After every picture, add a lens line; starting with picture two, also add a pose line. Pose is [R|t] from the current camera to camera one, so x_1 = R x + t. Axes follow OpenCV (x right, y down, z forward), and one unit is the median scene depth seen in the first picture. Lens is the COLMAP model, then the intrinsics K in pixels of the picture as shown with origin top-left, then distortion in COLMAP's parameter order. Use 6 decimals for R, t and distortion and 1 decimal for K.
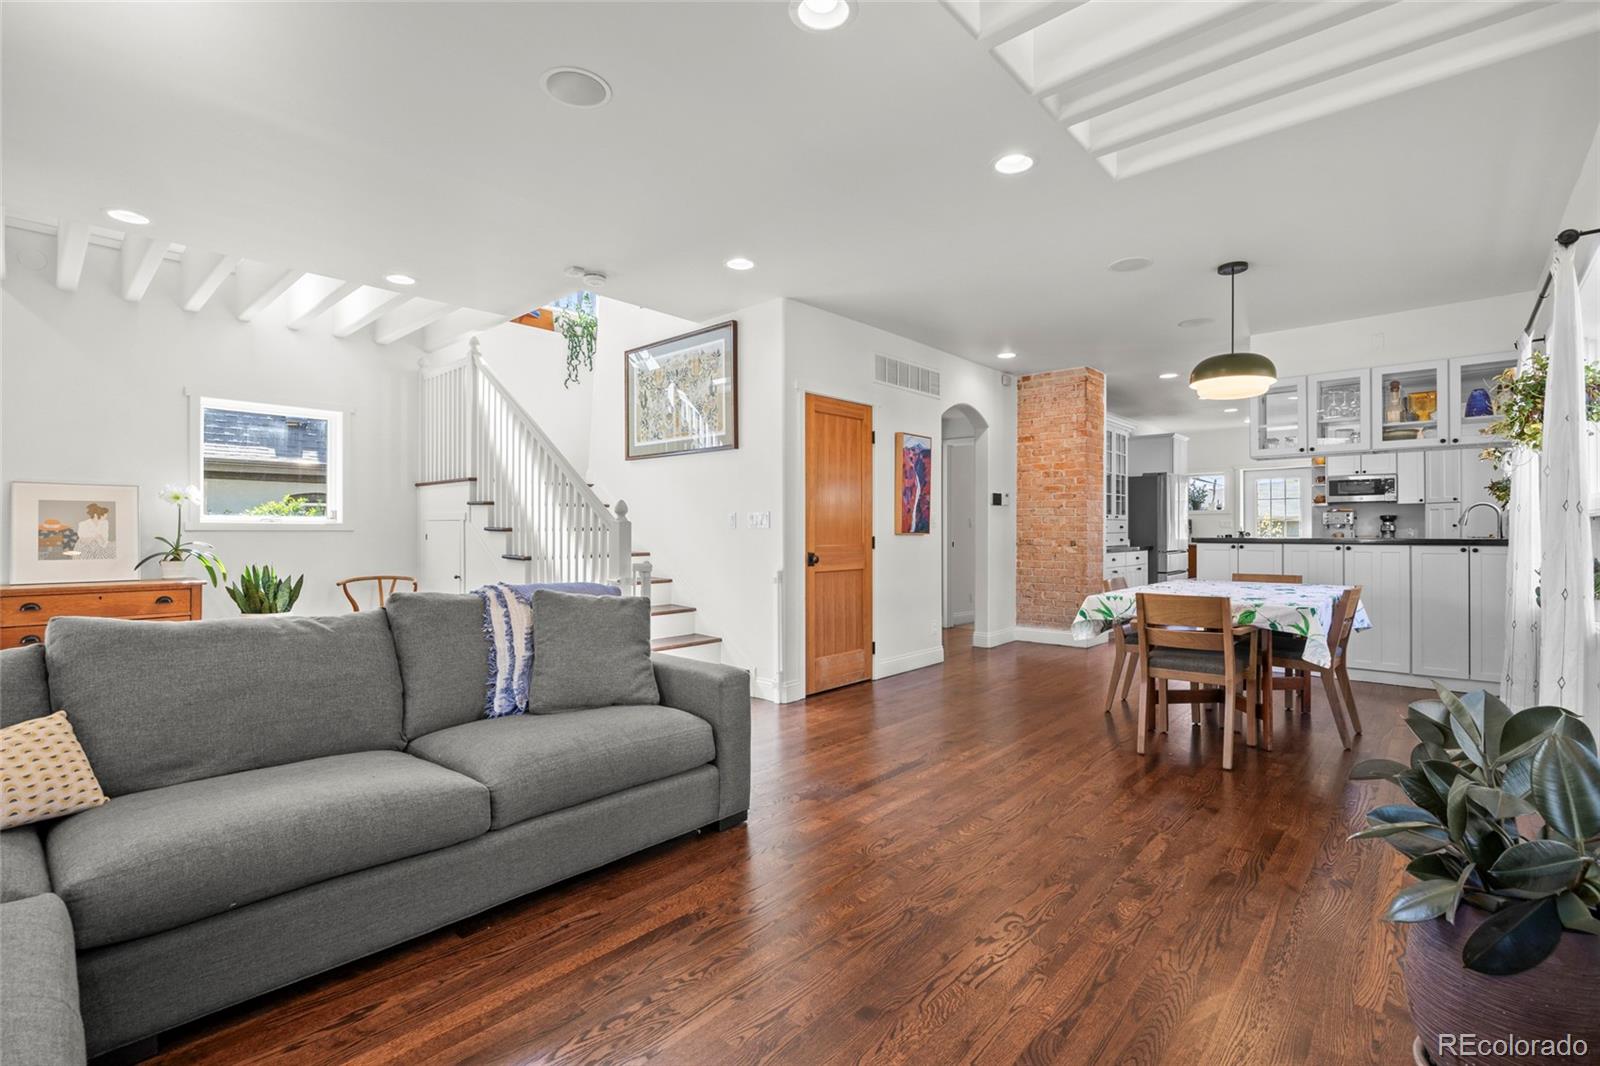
lens RADIAL K [[720.4, 0, 806.4], [0, 720.4, 534.5], [0, 0, 1]] dist [-0.012702, 0.001962]
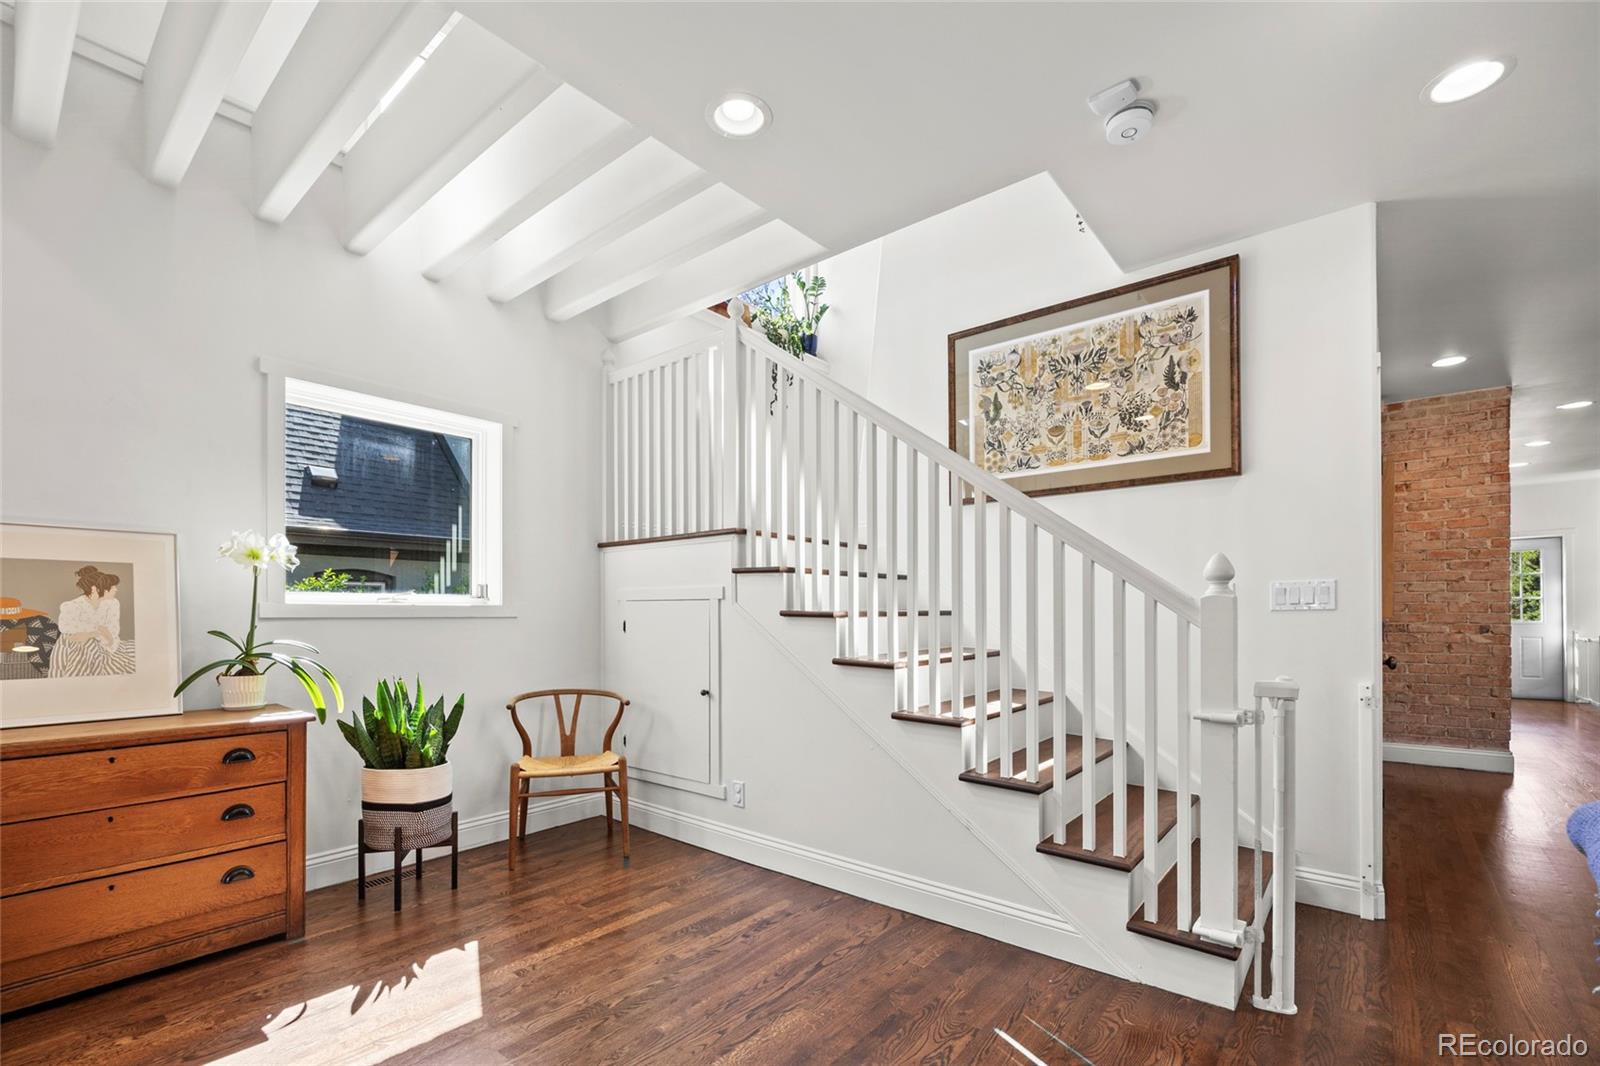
lens RADIAL K [[720.4, 0, 827.9], [0, 720.4, 616.7], [0, 0, 1]] dist [-0.012702, 0.001962]
pose [[0.998856, -0.004454, 0.047618, -0.459096], [0.004521, 0.999989, -0.001297, -0.004061], [-0.047612, 0.001511, 0.998865, 0.430039]]
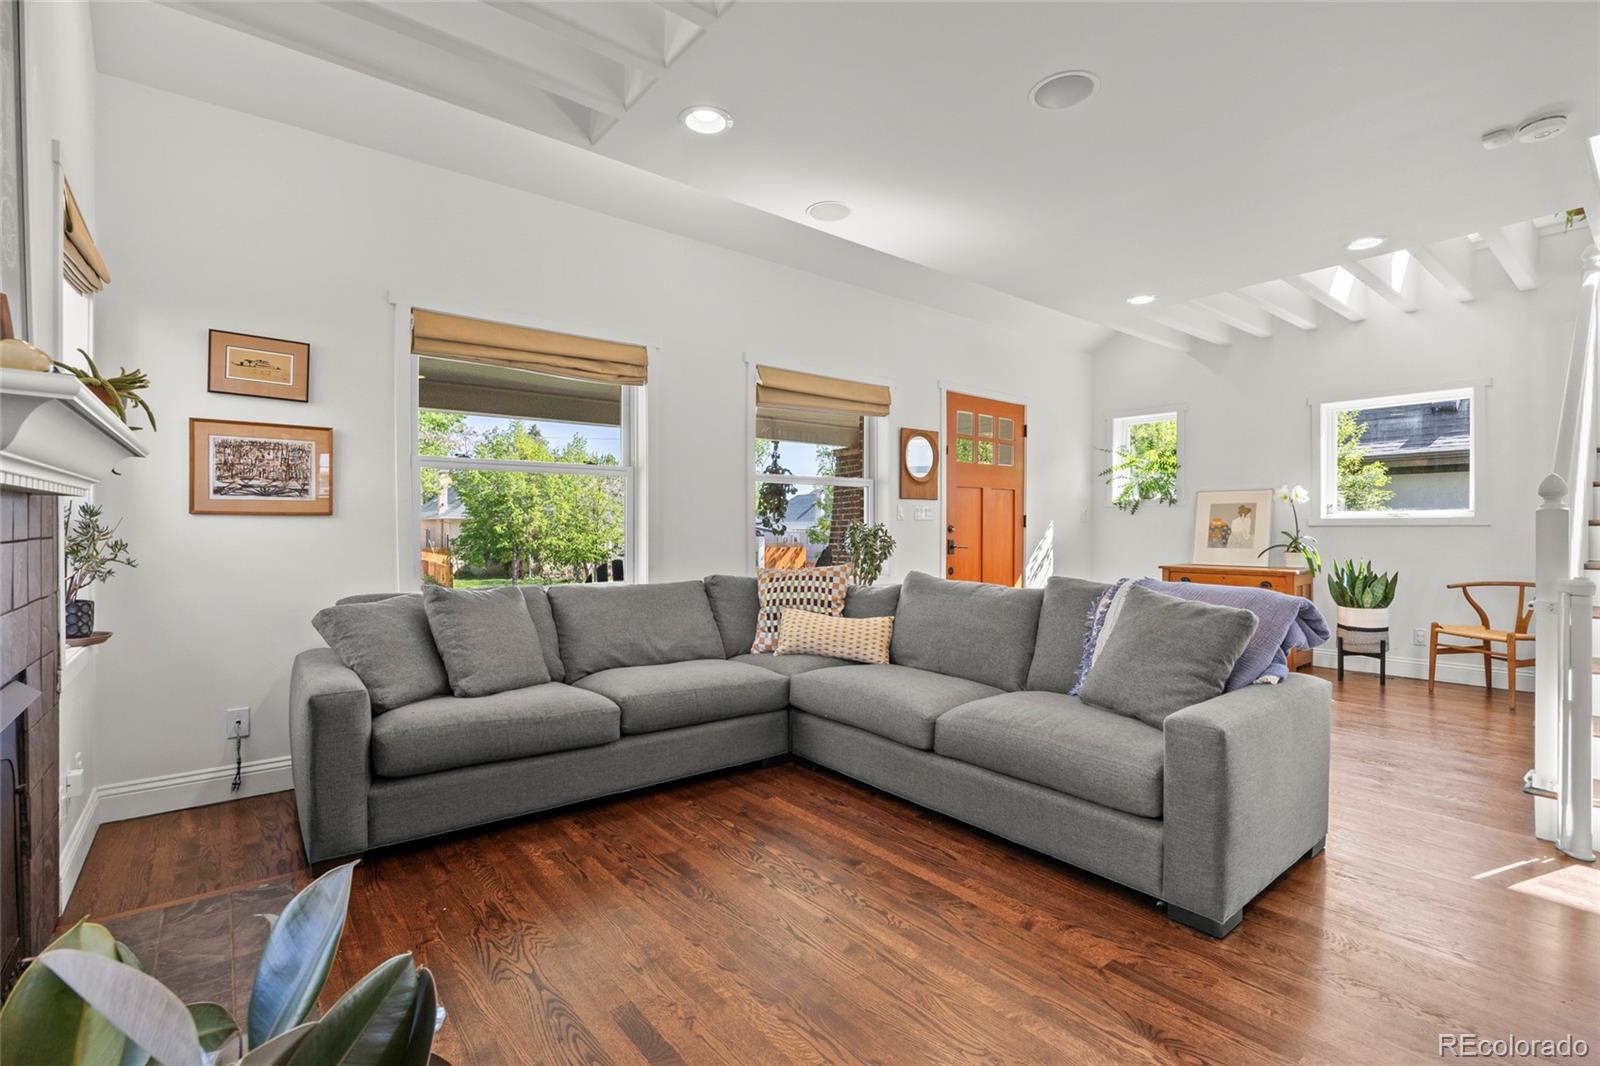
lens RADIAL K [[720.4, 0, 803.2], [0, 720.4, 528.1], [0, 0, 1]] dist [-0.012702, 0.001962]
pose [[-0.158583, 0.000753, -0.987345, 0.371507], [-0.001535, 0.999998, 0.001009, -0.001854], [0.987344, 0.001676, -0.158582, 0.392739]]
